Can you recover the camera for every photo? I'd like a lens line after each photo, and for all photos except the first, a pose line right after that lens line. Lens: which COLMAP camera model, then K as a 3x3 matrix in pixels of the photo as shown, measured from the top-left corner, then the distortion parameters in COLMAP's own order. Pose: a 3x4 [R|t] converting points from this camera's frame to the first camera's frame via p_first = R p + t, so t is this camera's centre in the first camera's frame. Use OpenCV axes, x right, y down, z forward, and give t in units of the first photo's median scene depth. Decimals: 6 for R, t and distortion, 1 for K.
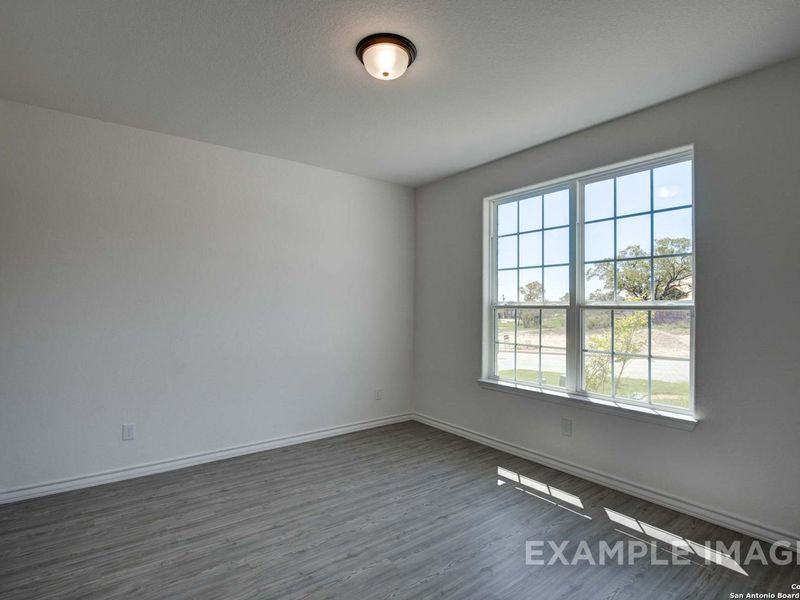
lens RADIAL K [[417.7, 0, 399.1], [0, 417.7, 305.9], [0, 0, 1]] dist [-0.031271, 0.006030]
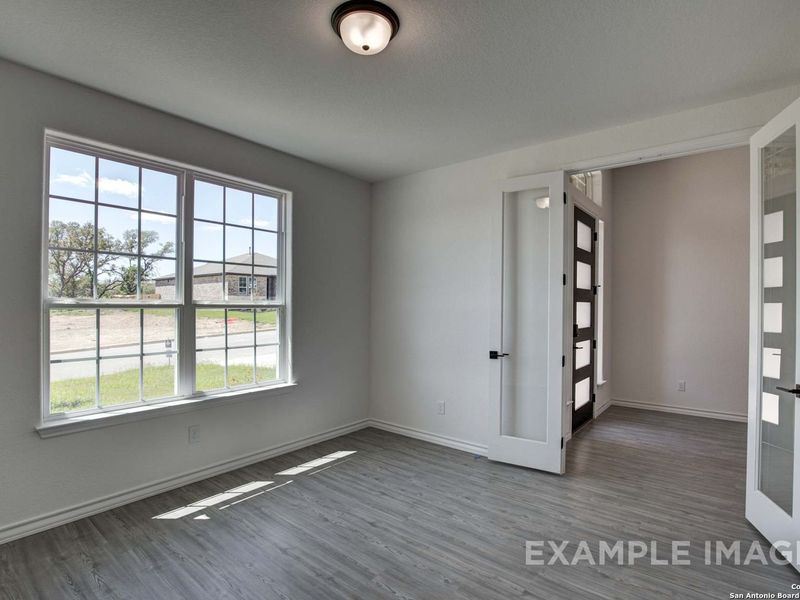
lens RADIAL K [[417.7, 0, 404.6], [0, 417.7, 302.4], [0, 0, 1]] dist [-0.031271, 0.006030]
pose [[-0.247042, 0.002841, 0.969001, -0.669829], [0.001501, 0.999996, -0.002550, -0.002195], [-0.969004, 0.000825, -0.247045, 0.828953]]
